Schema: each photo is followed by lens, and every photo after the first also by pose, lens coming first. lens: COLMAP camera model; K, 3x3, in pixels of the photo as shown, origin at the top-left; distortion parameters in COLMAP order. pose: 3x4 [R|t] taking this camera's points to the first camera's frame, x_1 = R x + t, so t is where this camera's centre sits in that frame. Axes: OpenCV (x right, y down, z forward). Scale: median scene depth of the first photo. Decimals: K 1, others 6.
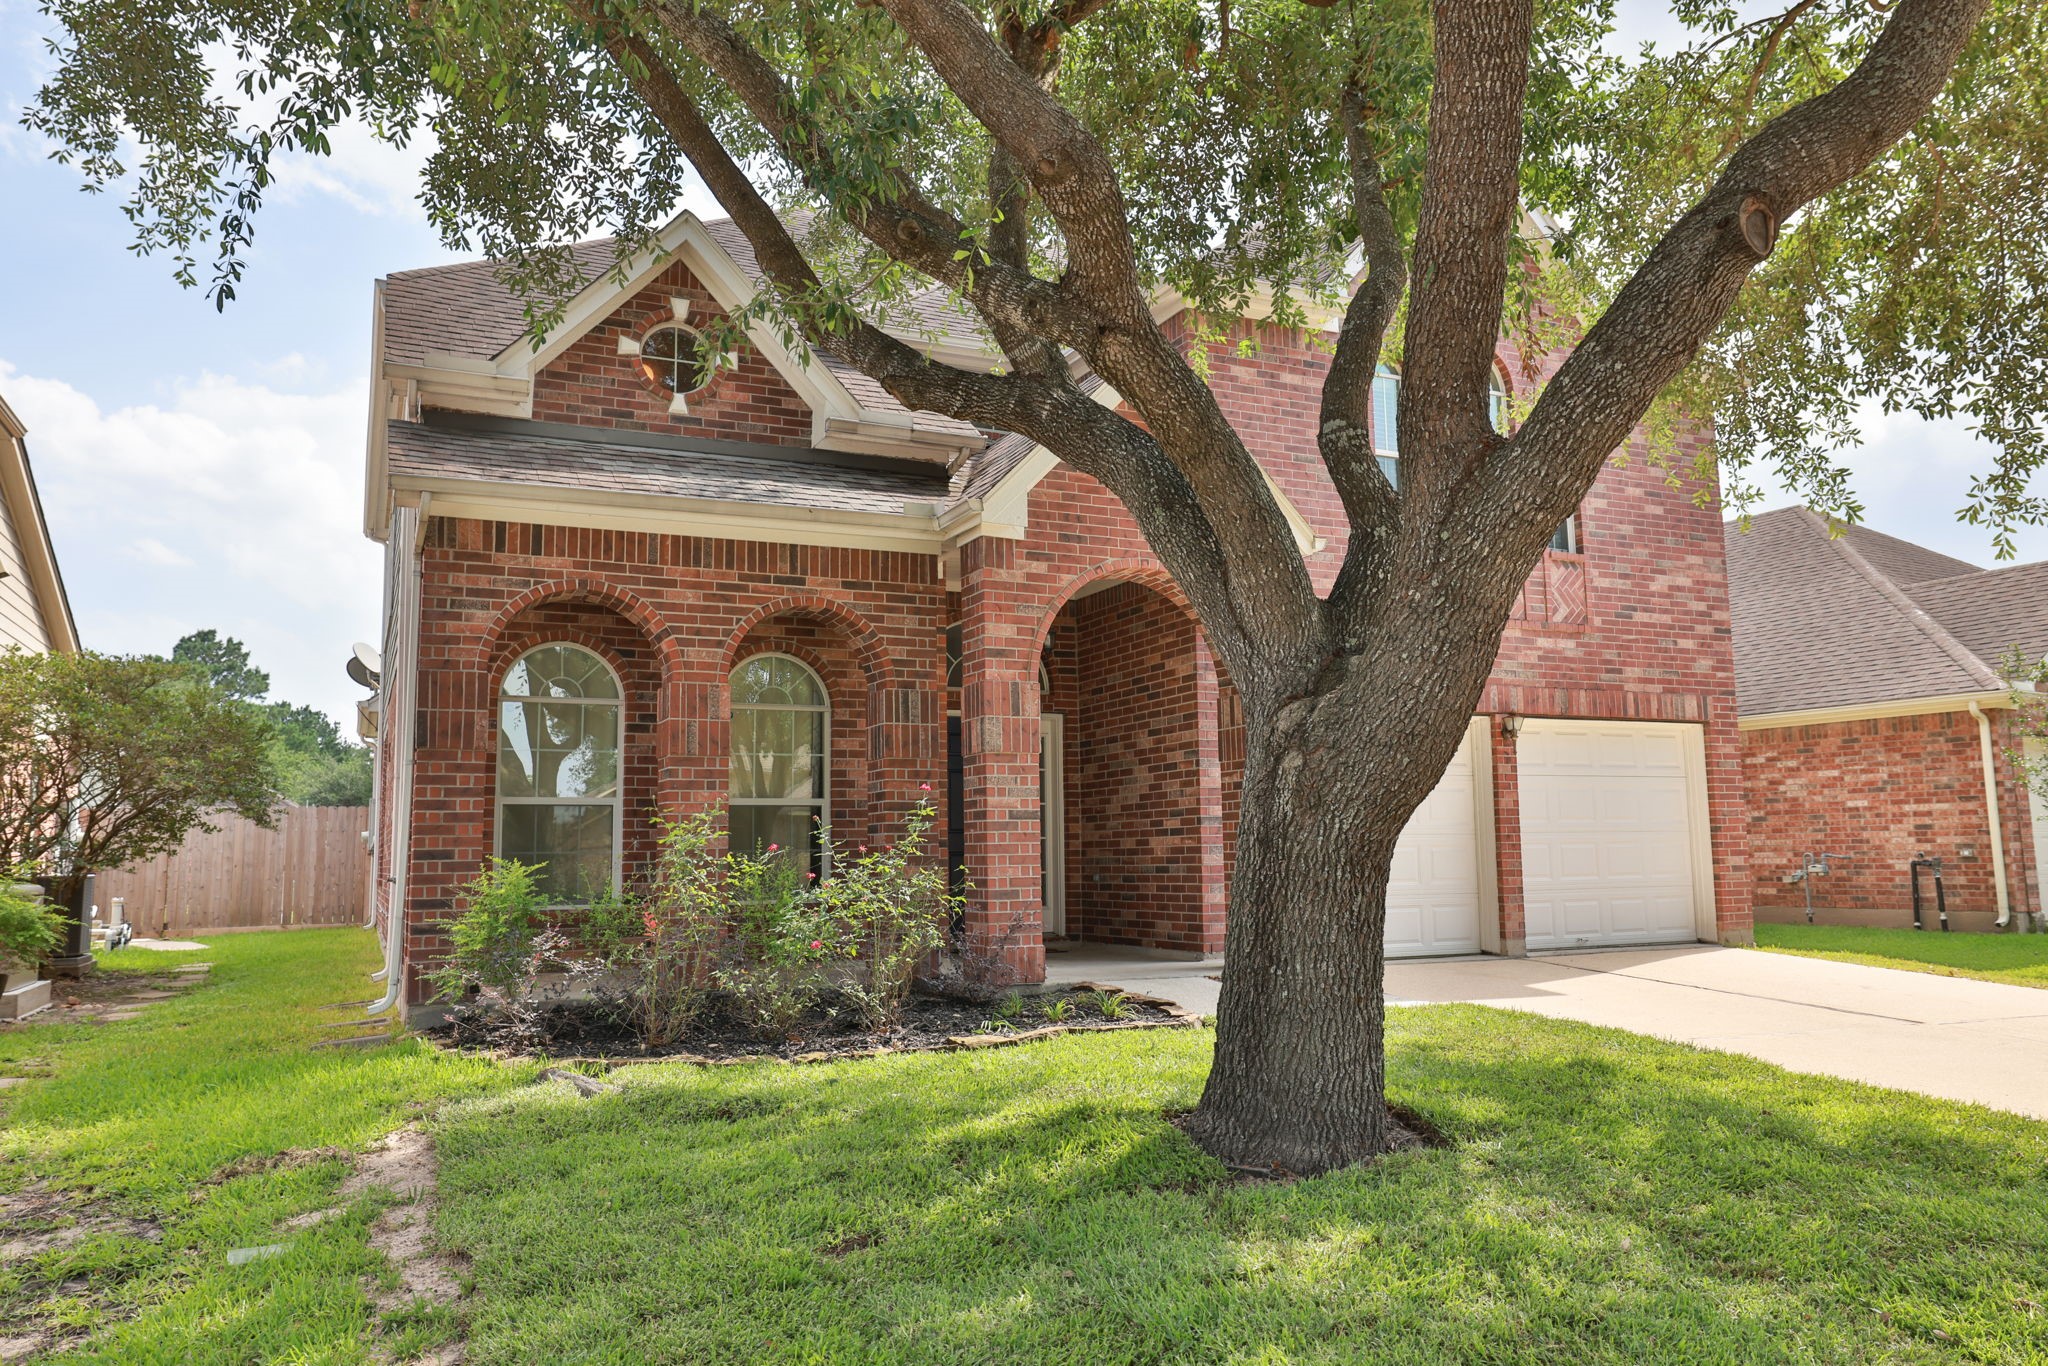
lens RADIAL K [[1458.9, 0, 1023.1], [0, 1458.9, 683.9], [0, 0, 1]] dist [-0.025932, -0.000391]
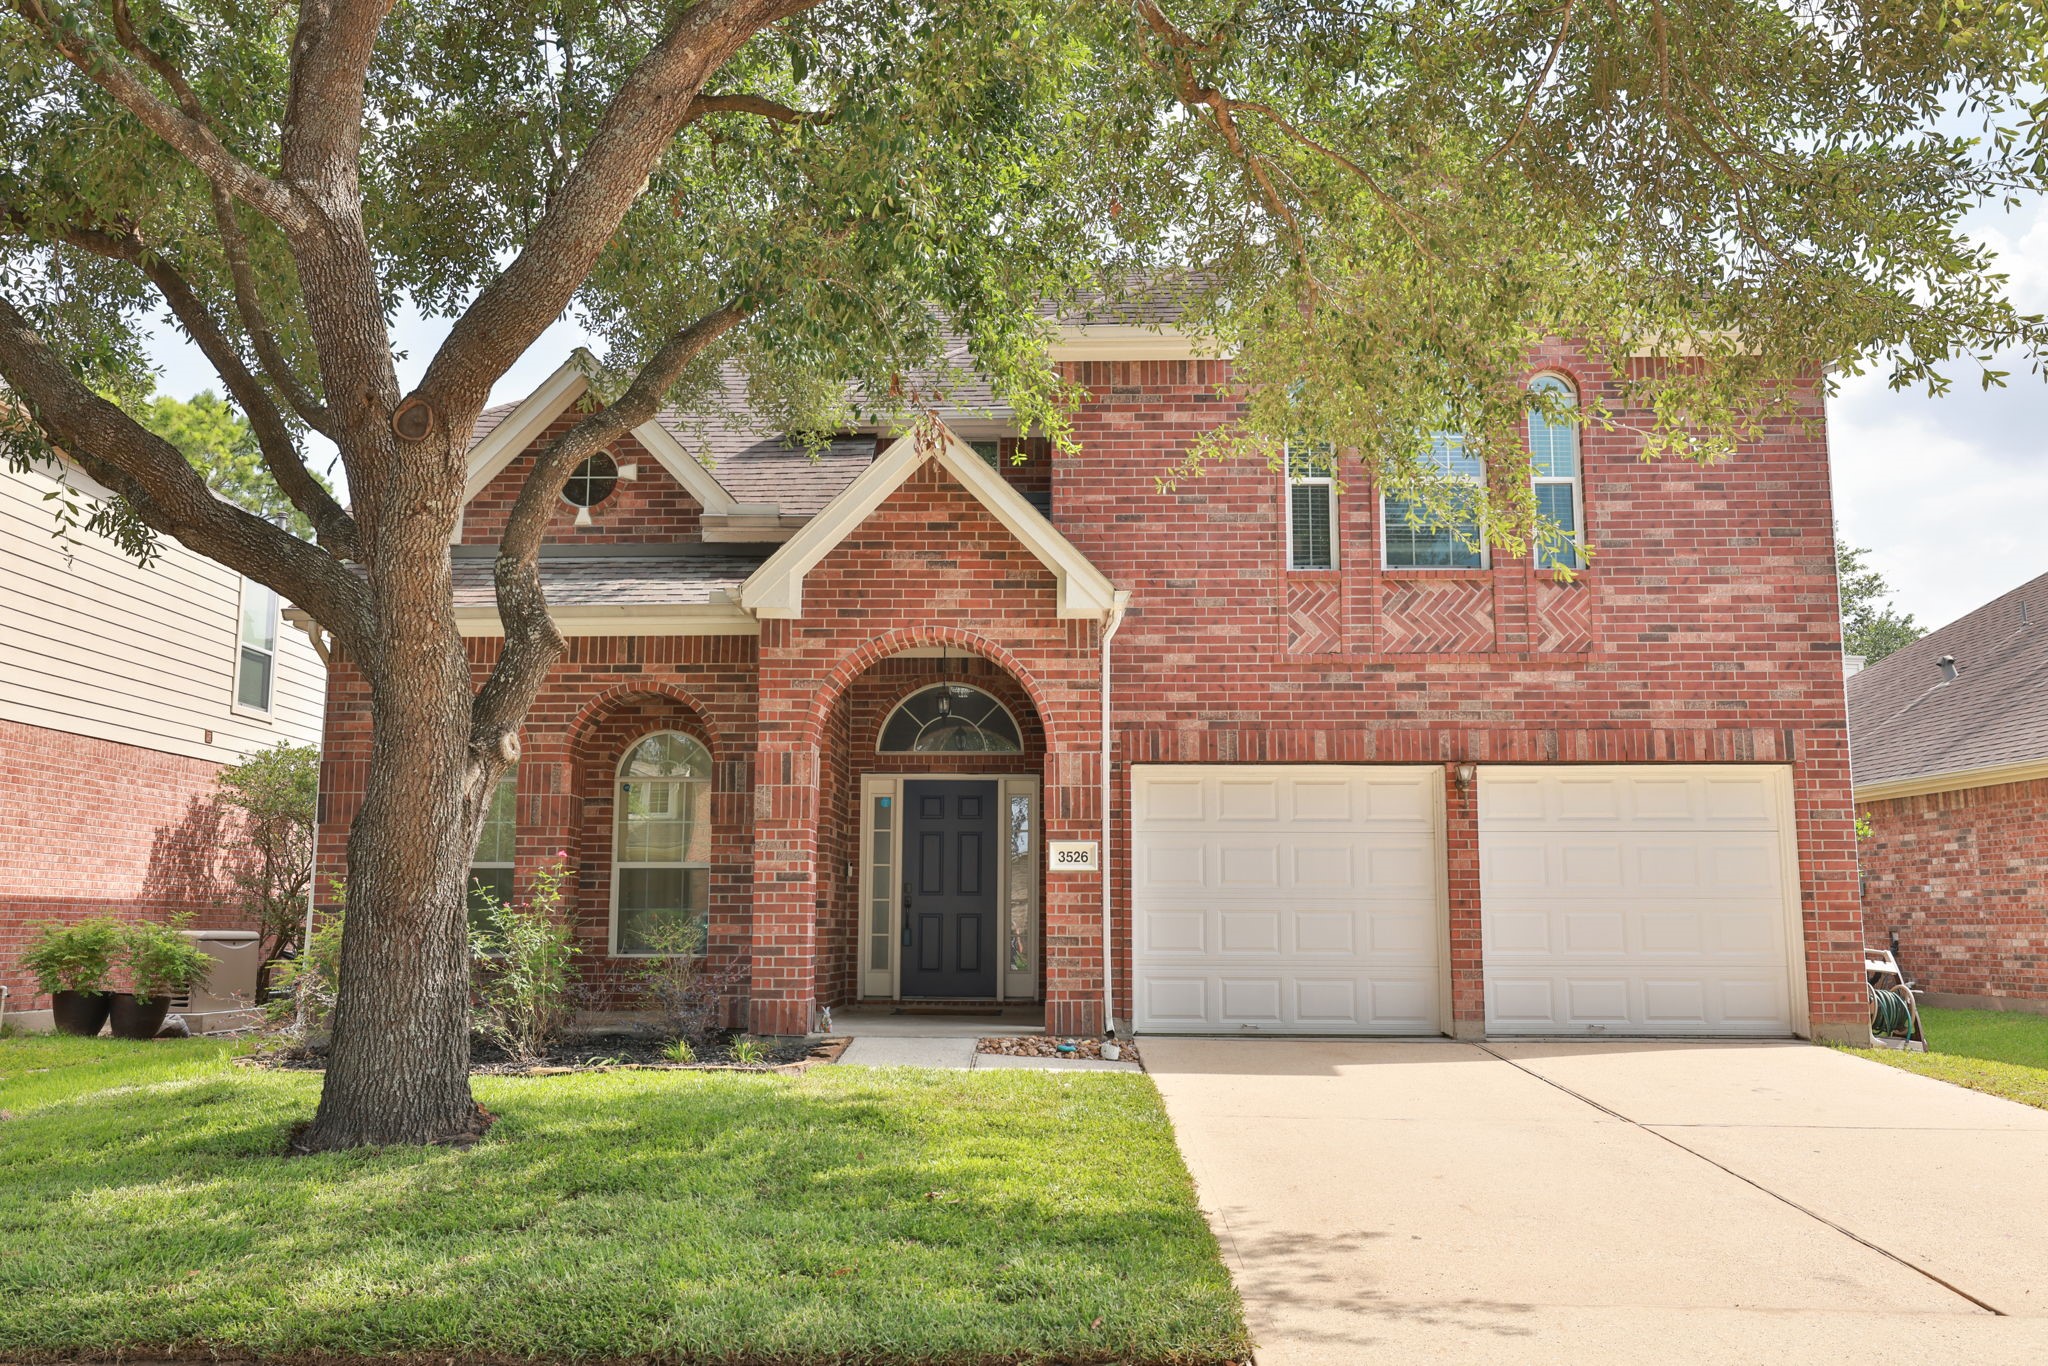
lens RADIAL K [[1693.5, 0, 1021.9], [0, 1693.5, 679.1], [0, 0, 1]] dist [-0.004221, 0.002541]
pose [[0.895788, -0.050956, -0.441552, 0.576128], [0.039240, 0.998594, -0.035631, -0.003439], [0.442747, 0.014592, 0.896528, -0.033355]]
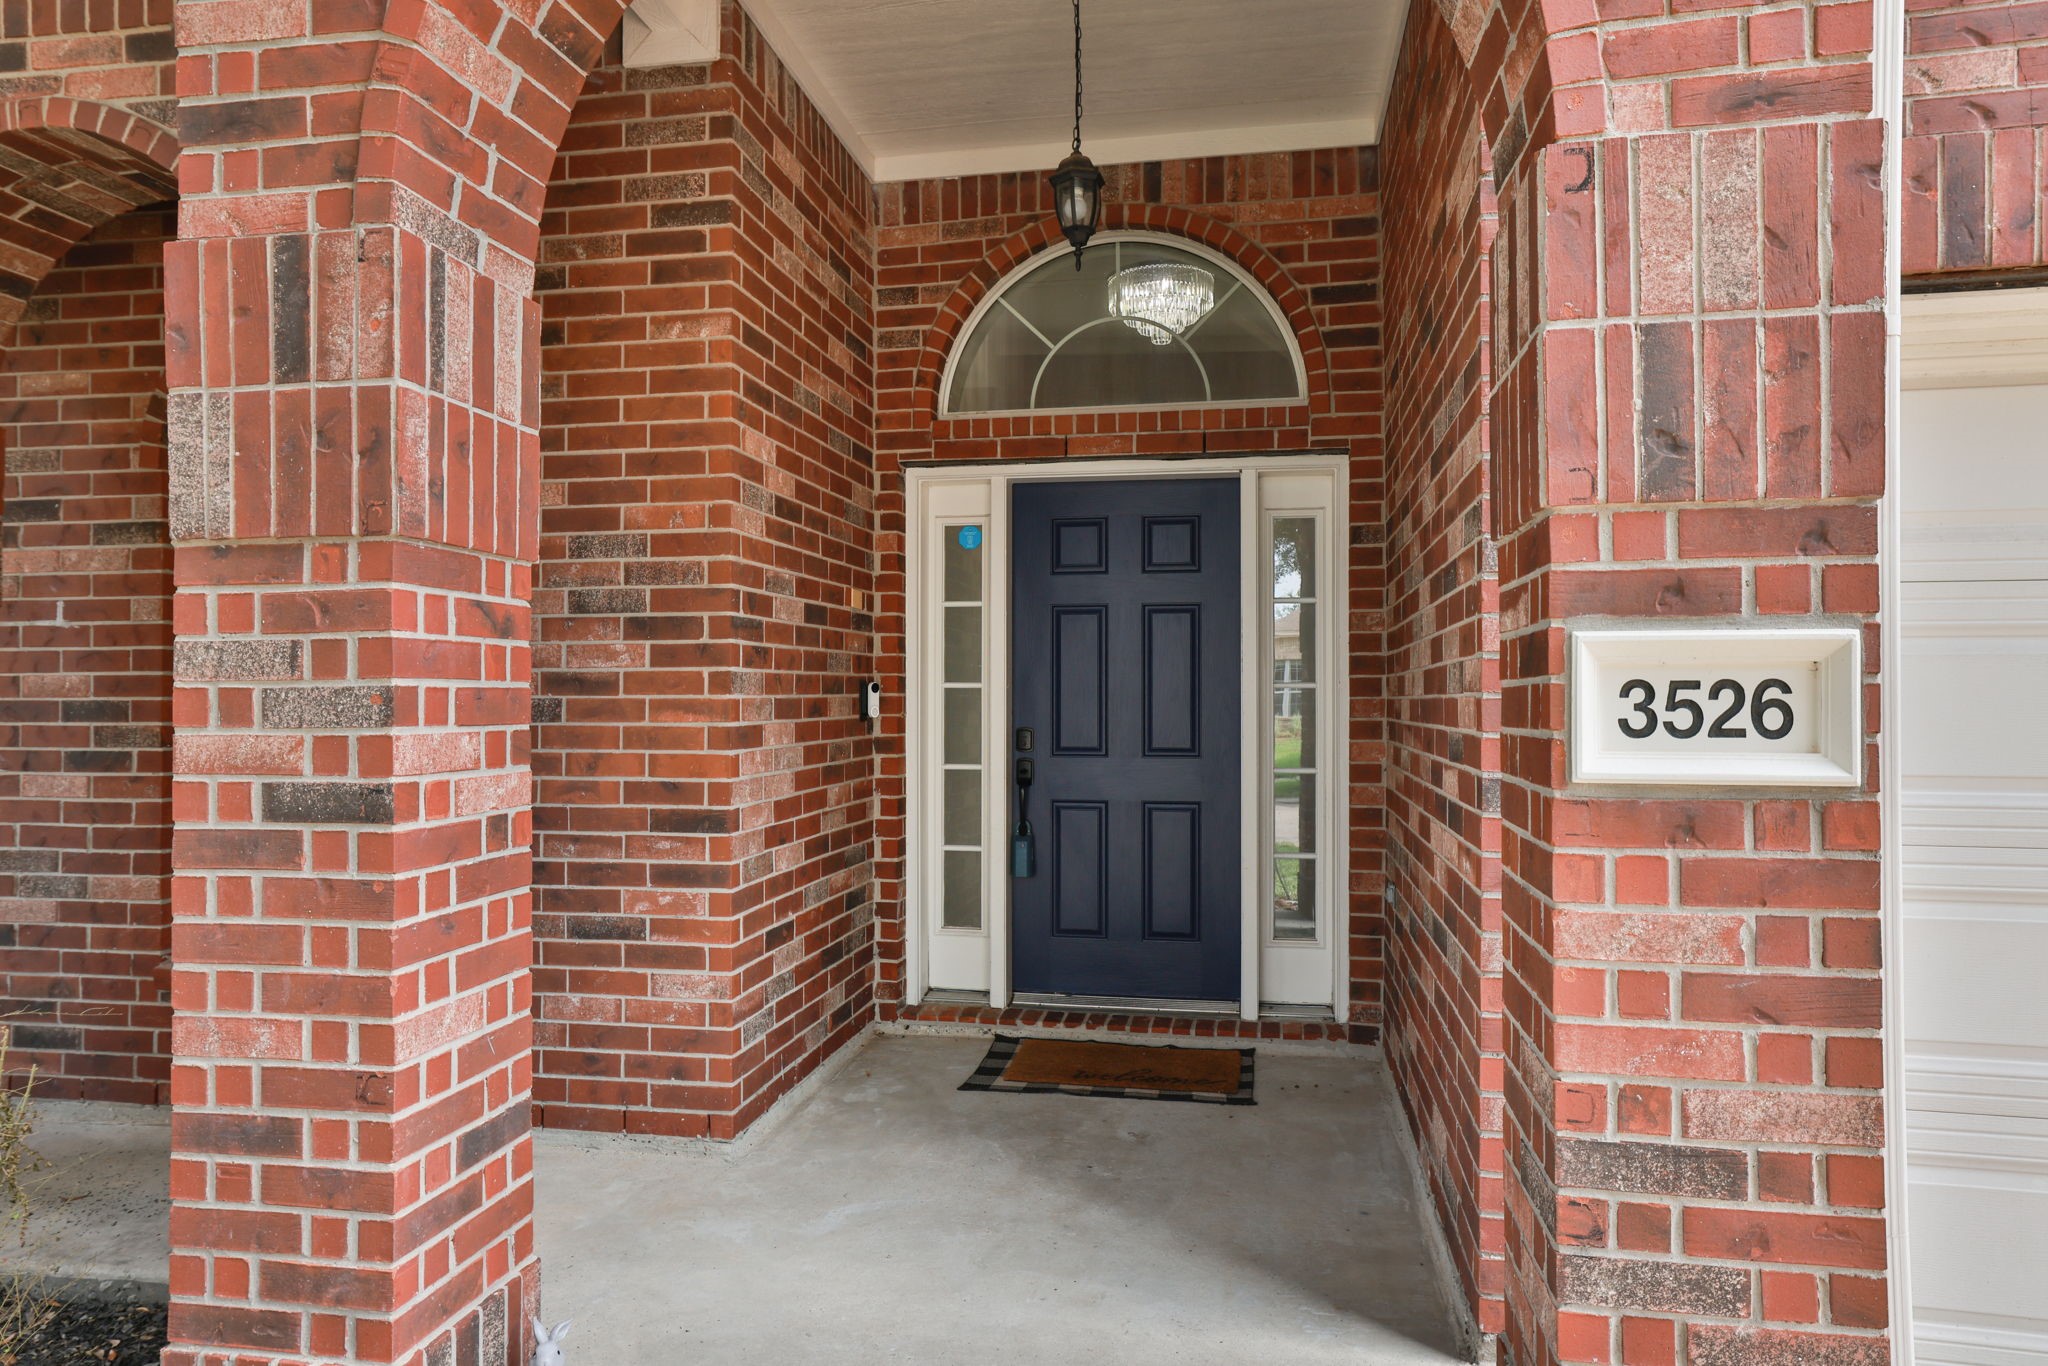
lens RADIAL K [[1326.8, 0, 1026.7], [0, 1326.8, 688.0], [0, 0, 1]] dist [-0.005199, -0.001734]
pose [[0.816608, 0.007199, -0.577148, 0.174923], [0.061230, 0.993200, 0.099022, 0.046595], [0.573936, -0.116201, 0.810613, 0.728684]]
